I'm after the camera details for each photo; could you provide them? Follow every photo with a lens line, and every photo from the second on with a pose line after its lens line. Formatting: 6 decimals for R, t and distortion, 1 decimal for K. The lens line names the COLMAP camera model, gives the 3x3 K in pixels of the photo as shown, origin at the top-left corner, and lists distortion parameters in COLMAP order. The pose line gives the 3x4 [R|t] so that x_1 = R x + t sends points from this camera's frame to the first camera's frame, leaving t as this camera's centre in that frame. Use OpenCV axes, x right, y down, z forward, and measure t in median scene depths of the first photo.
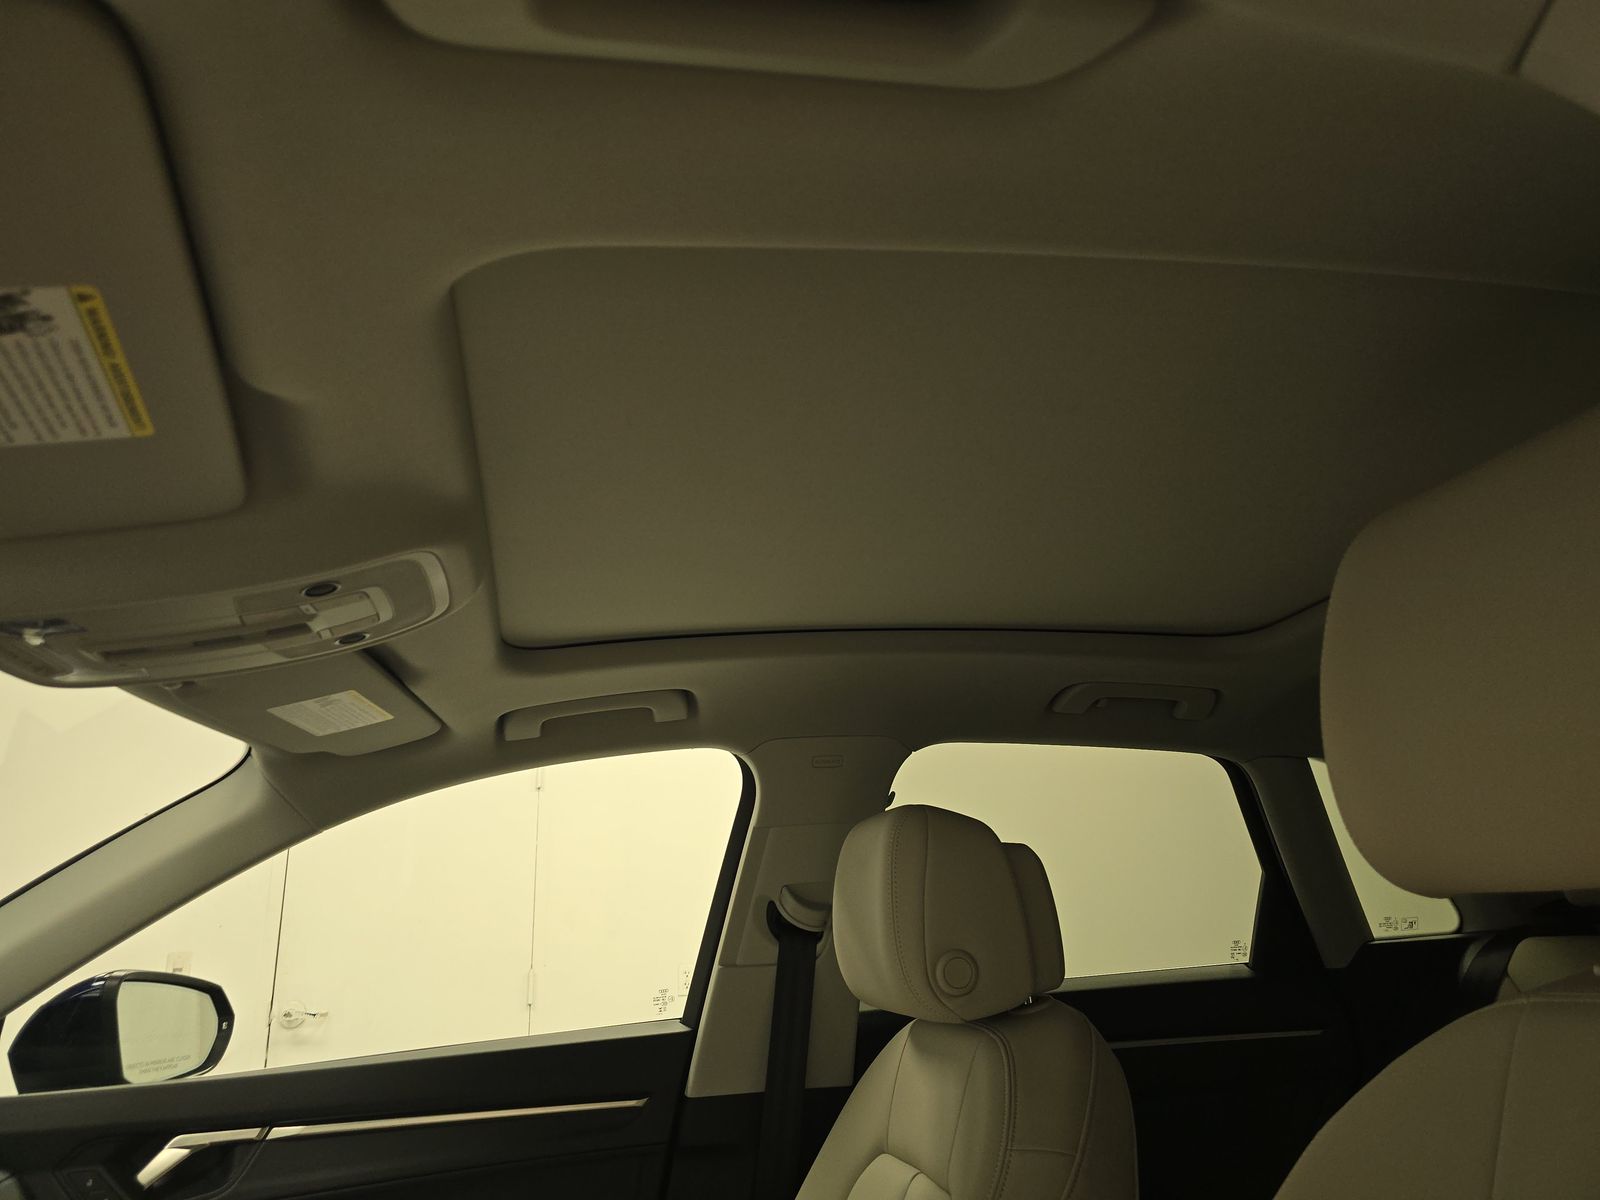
lens RADIAL K [[1072.0, 0, 804.7], [0, 1072.0, 592.6], [0, 0, 1]] dist [0.065614, -0.079437]
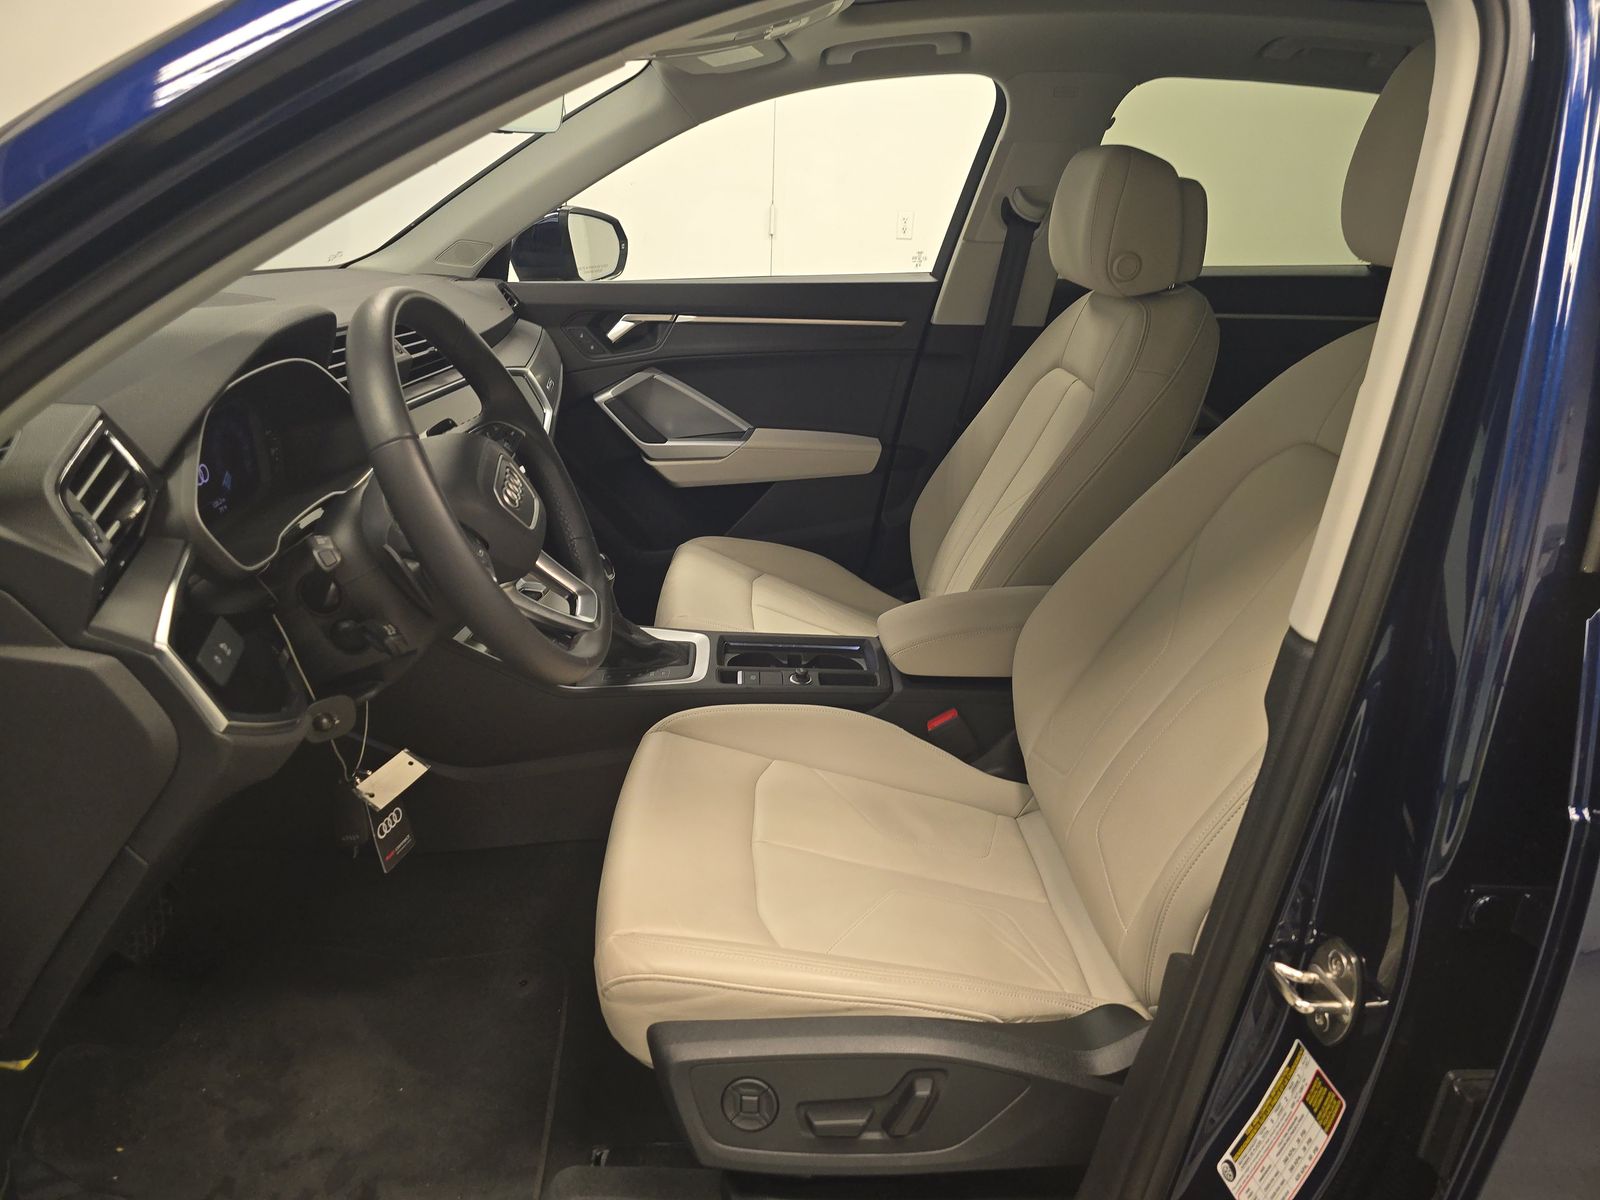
lens RADIAL K [[1072.0, 0, 804.7], [0, 1072.0, 592.6], [0, 0, 1]] dist [0.065614, -0.079437]
pose [[0.981831, 0.132581, -0.135758, -0.030556], [-0.017764, 0.776505, 0.629860, -0.195510], [0.188924, -0.616005, 0.764752, -0.434279]]
